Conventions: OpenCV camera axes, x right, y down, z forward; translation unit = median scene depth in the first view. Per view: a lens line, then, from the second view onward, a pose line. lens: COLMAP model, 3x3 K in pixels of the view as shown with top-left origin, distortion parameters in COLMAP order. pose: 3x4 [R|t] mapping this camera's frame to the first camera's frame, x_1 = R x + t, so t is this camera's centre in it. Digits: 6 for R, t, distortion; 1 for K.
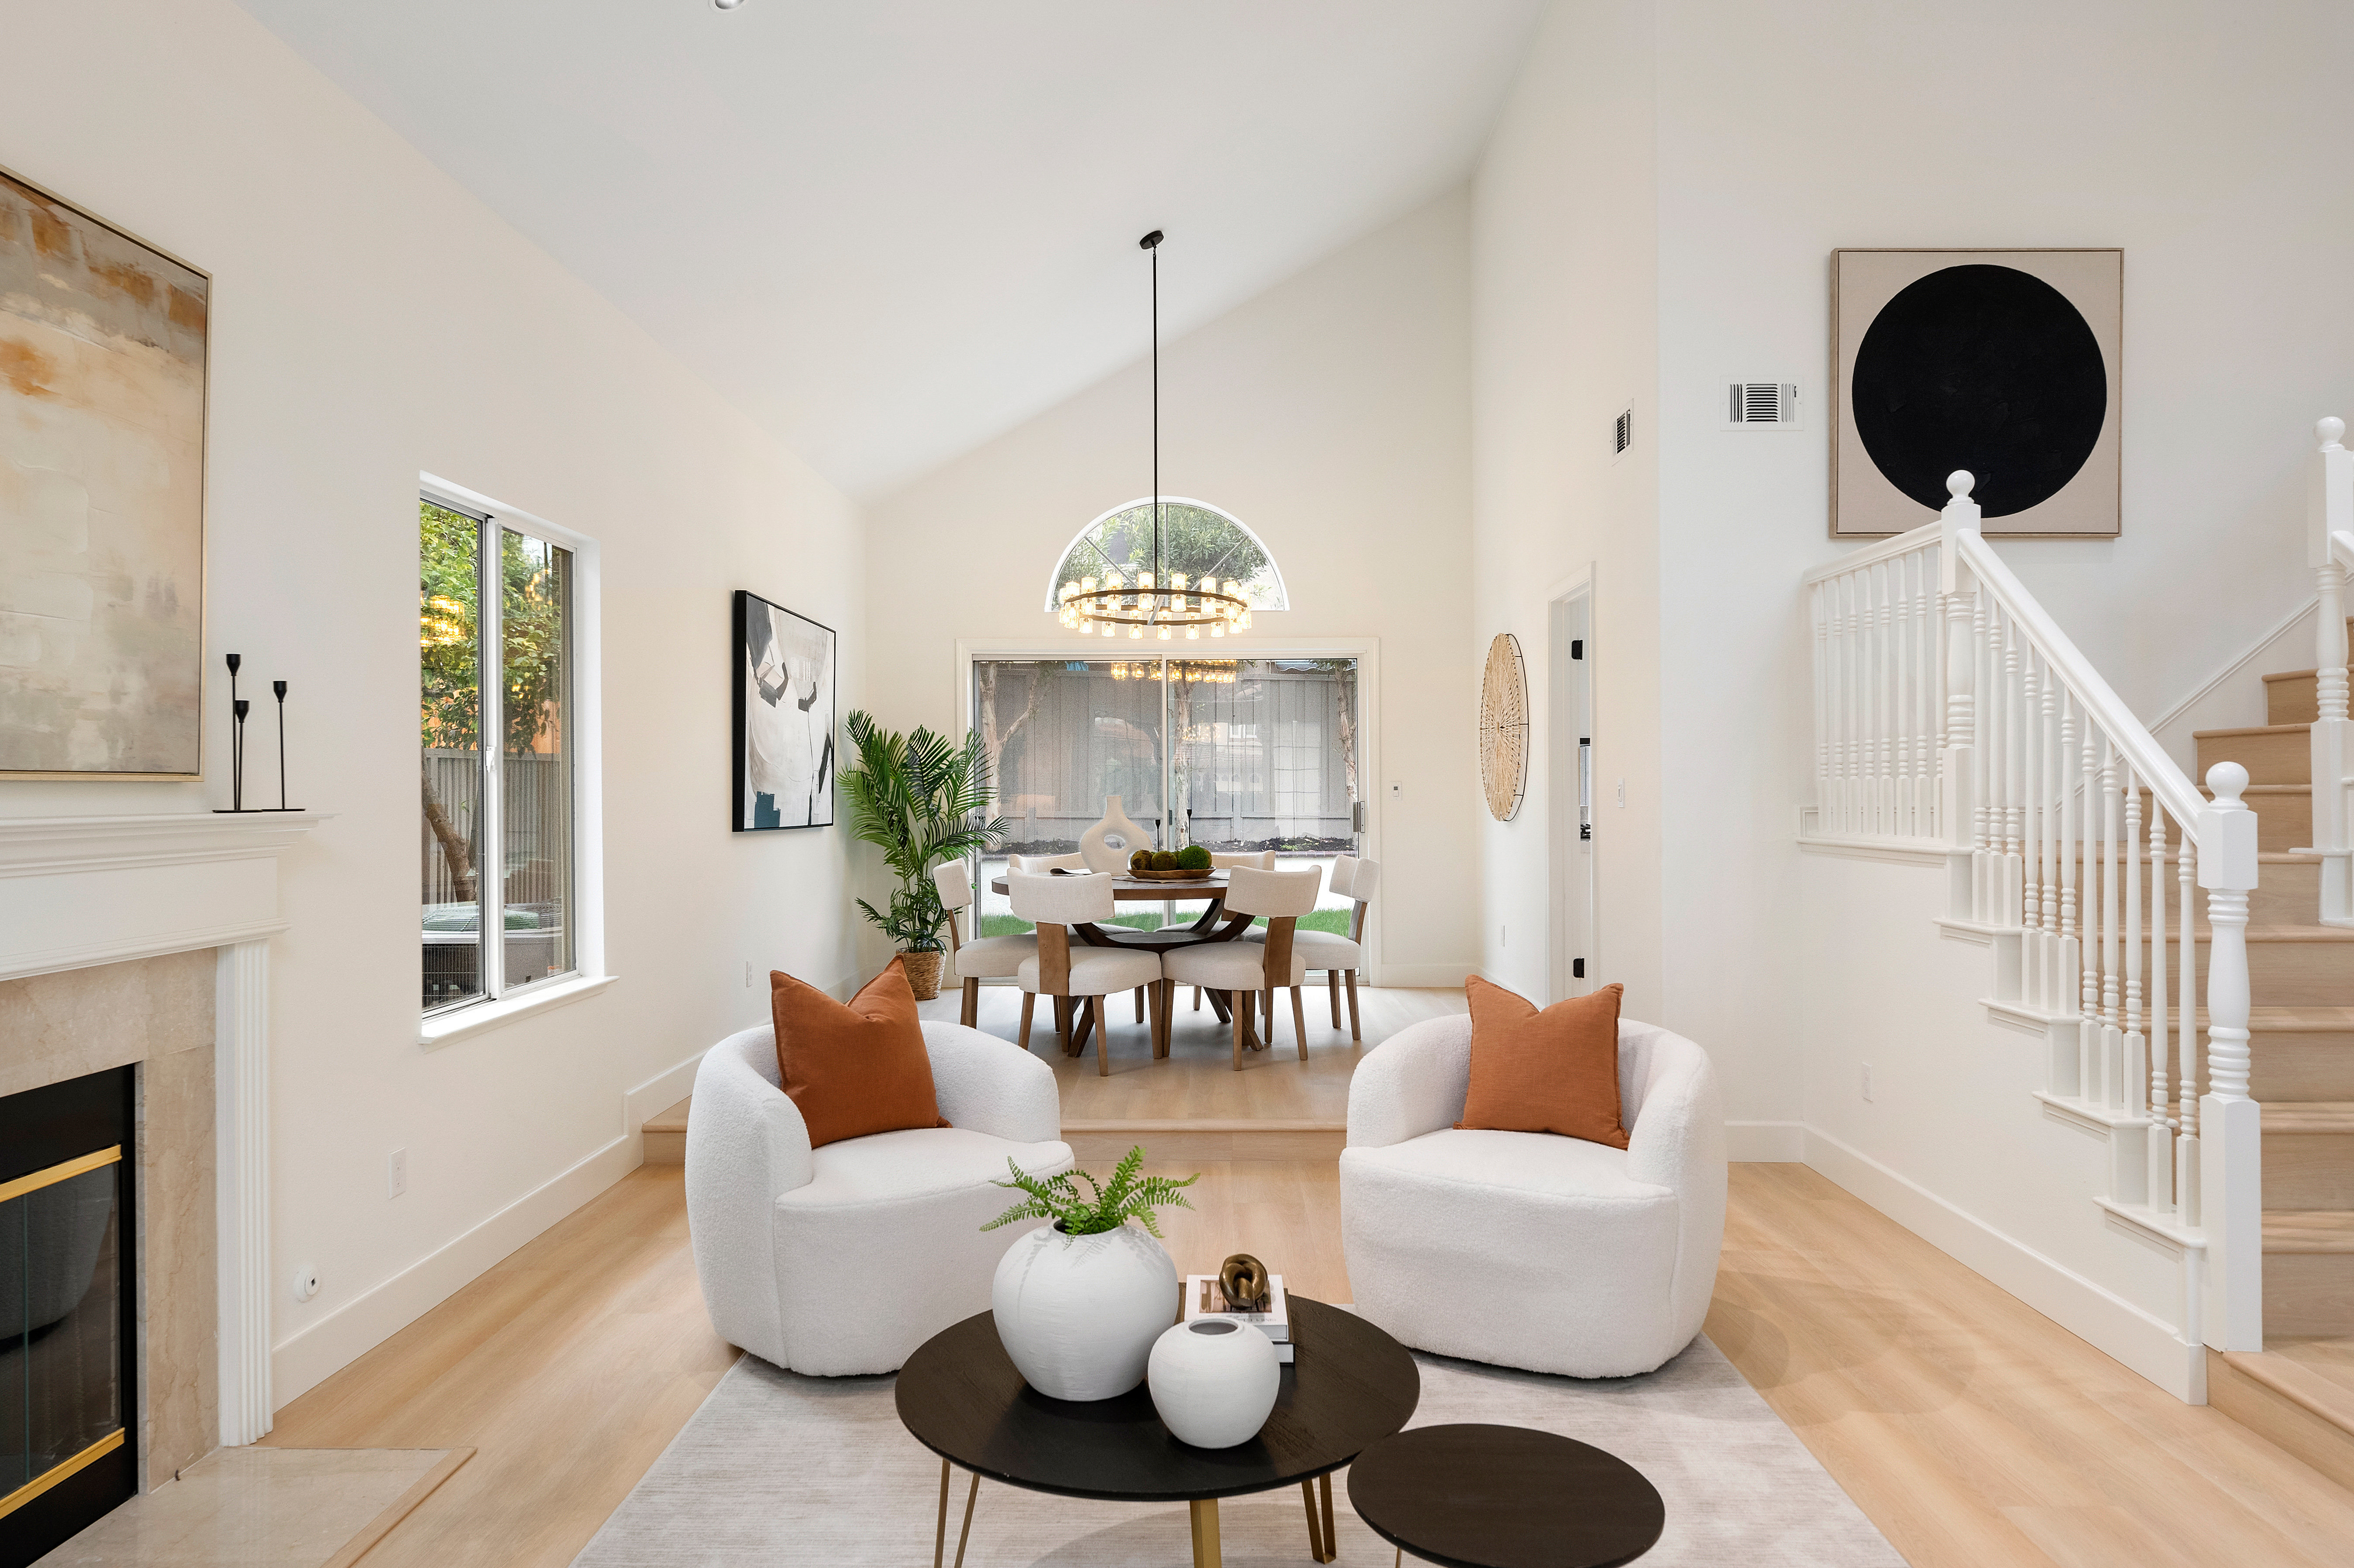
lens RADIAL K [[1491.1, 0, 1205.0], [0, 1491.1, 766.7], [0, 0, 1]] dist [-0.001751, 0.000383]
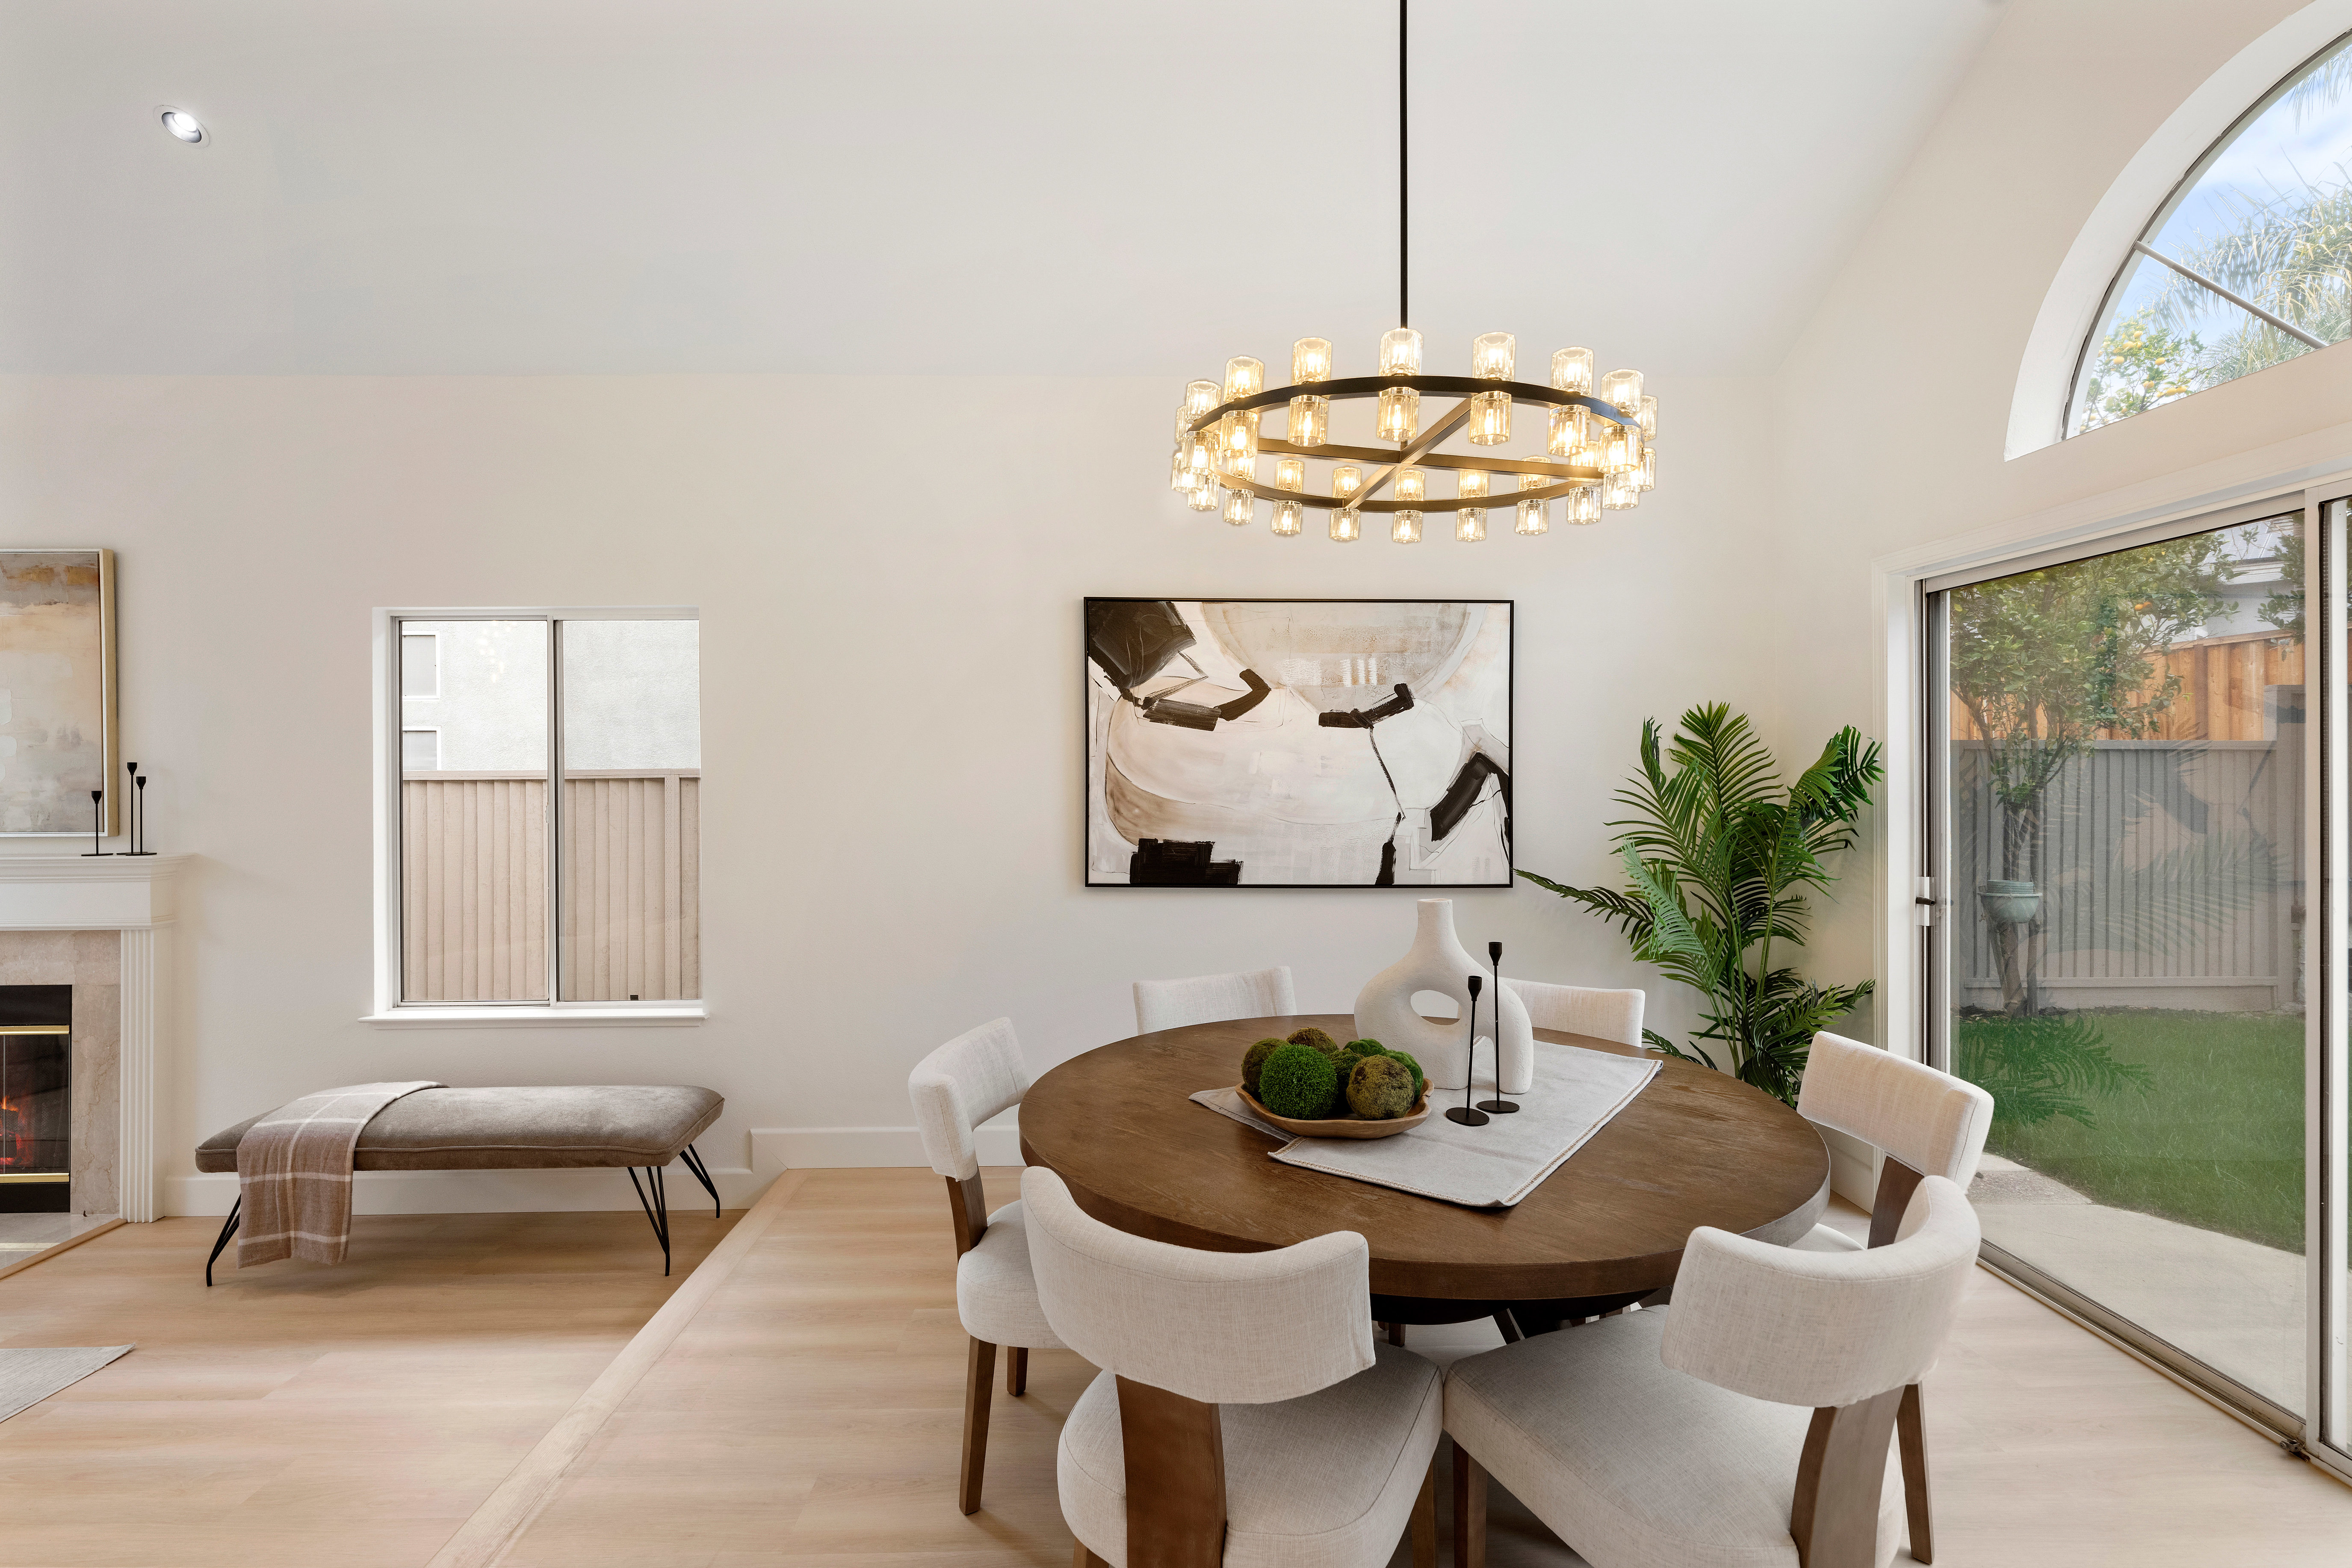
lens RADIAL K [[1071.7, 0, 1187.0], [0, 1071.7, 810.9], [0, 0, 1]] dist [-0.000605, -0.000083]
pose [[0.020601, 0.008496, -0.999752, 0.287730], [0.019087, 0.999778, 0.008890, -0.003203], [0.999606, -0.019266, 0.020434, 1.029537]]
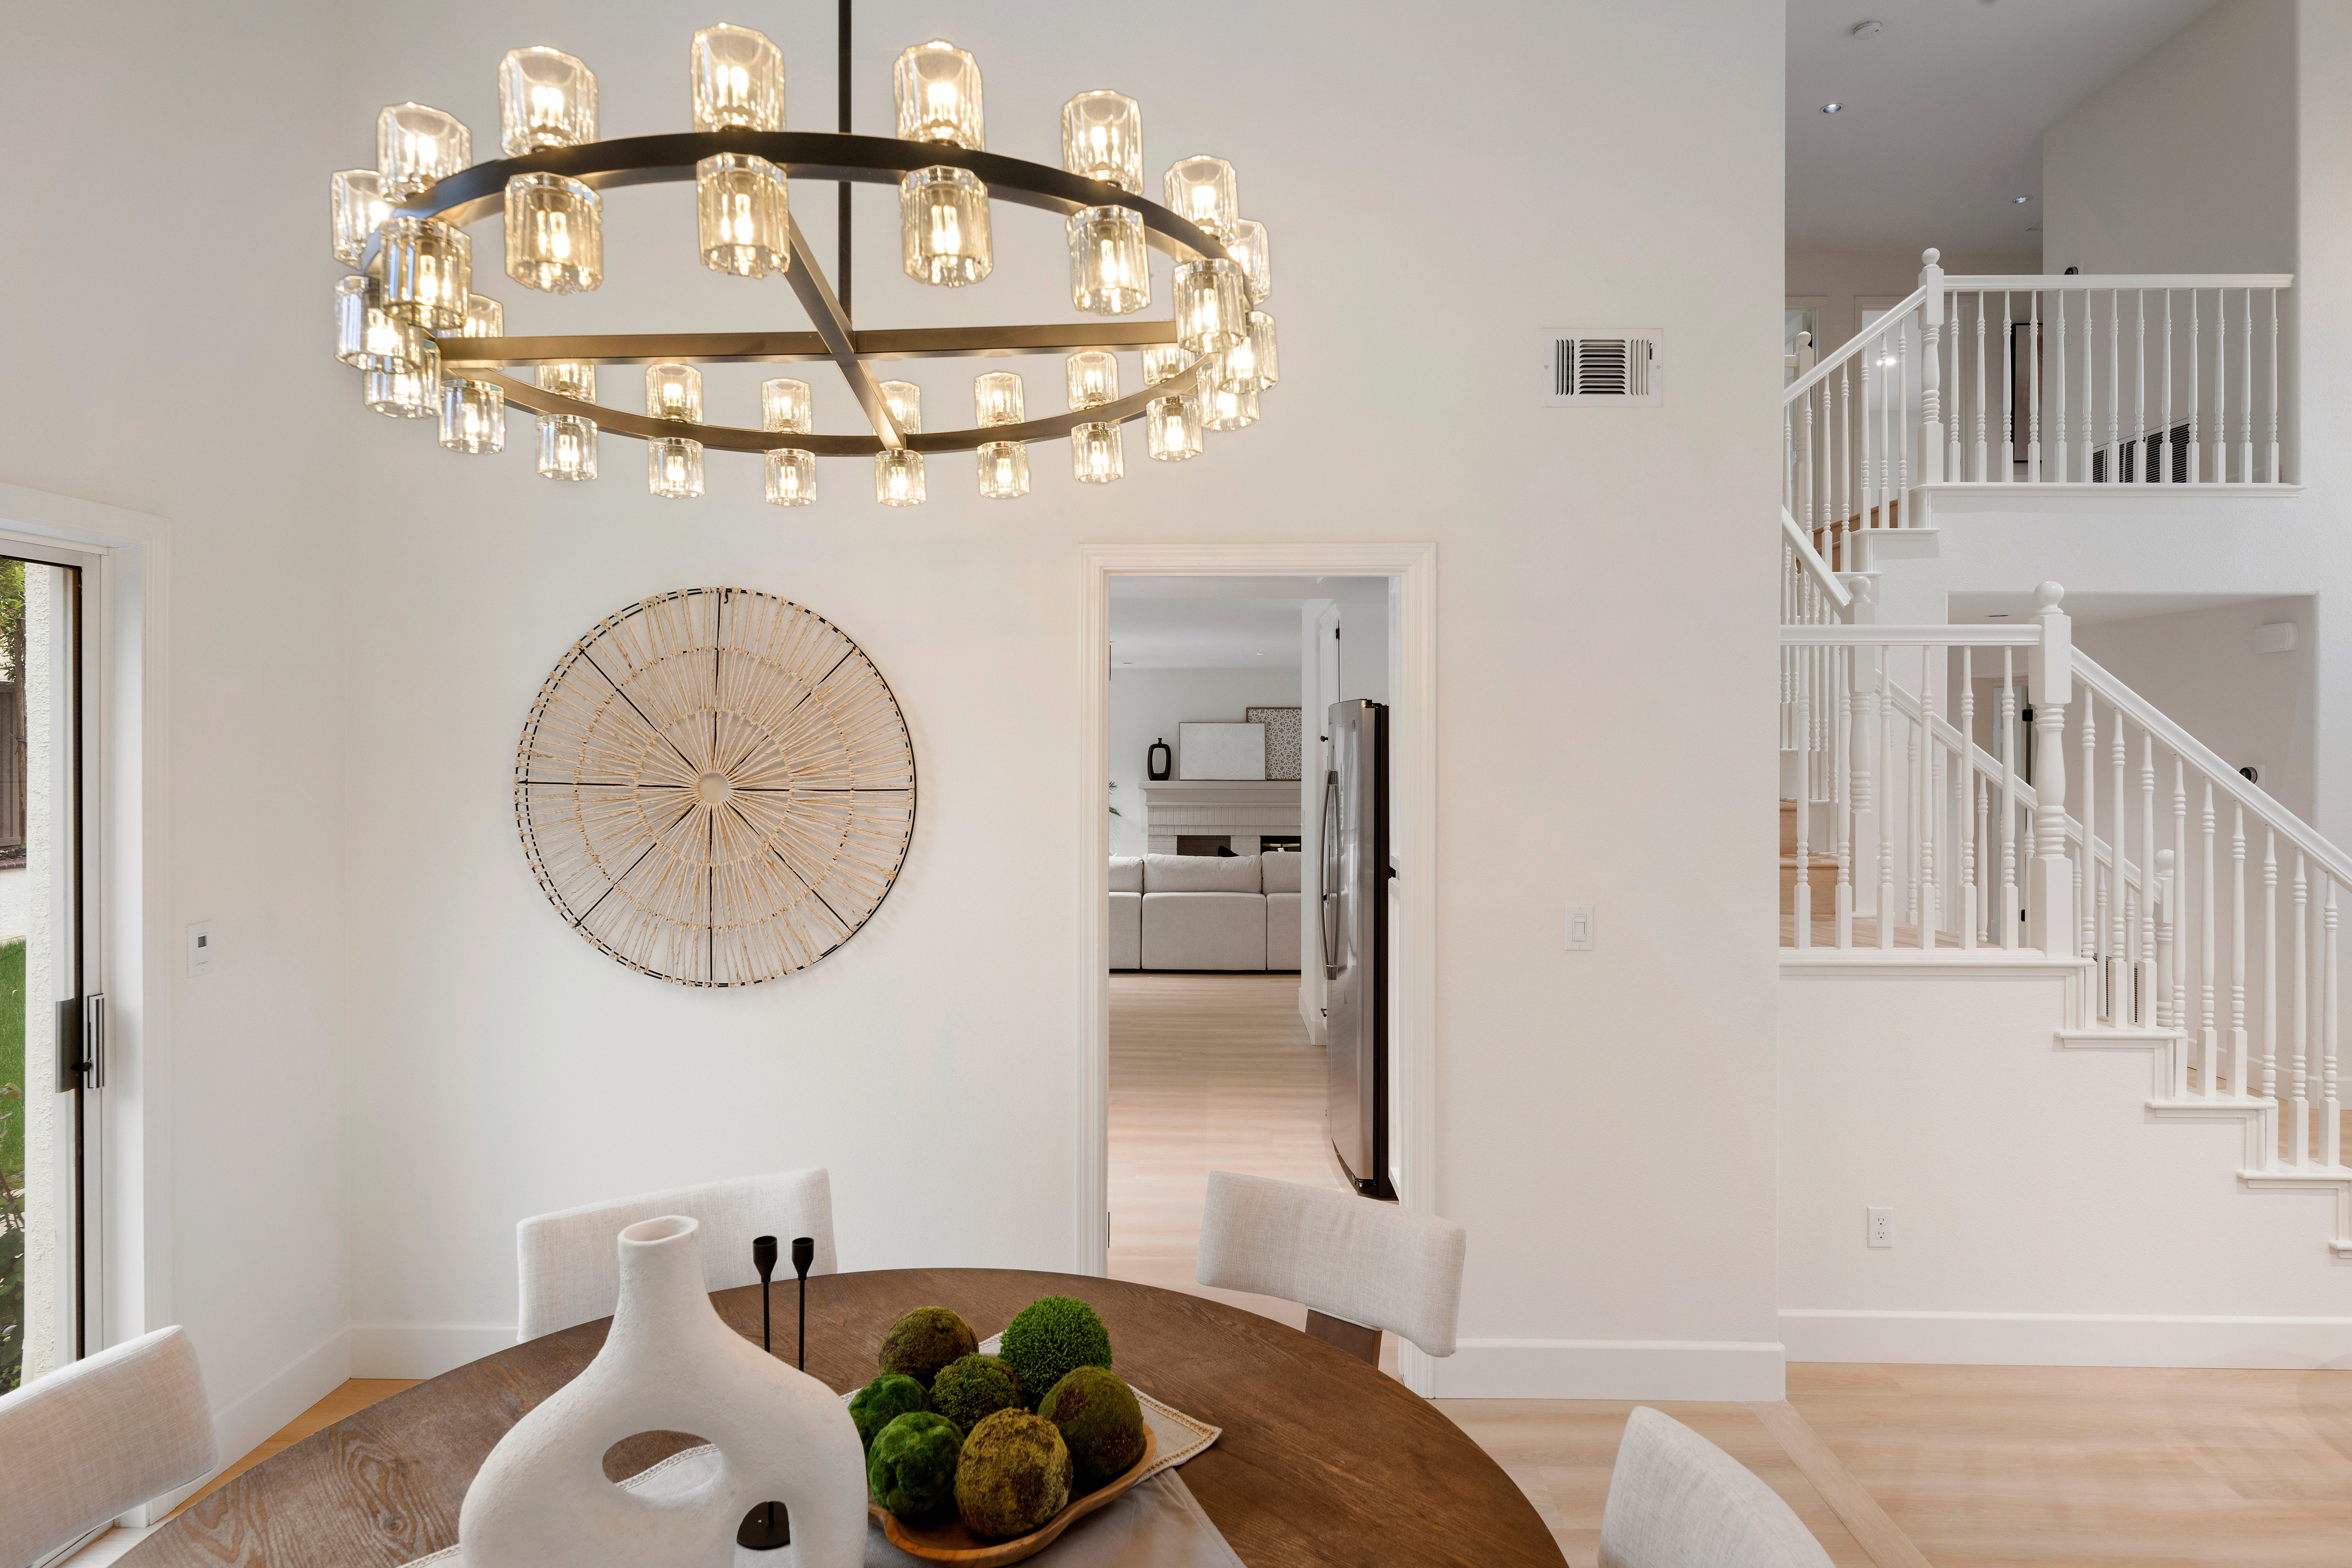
lens RADIAL K [[1281.6, 0, 1180.5], [0, 1281.6, 771.2], [0, 0, 1]] dist [-0.004480, -0.001287]
pose [[0.028680, -0.008283, 0.999554, -0.243875], [-0.014779, 0.999853, 0.008709, -0.045936], [-0.999479, -0.015022, 0.028554, 1.037148]]
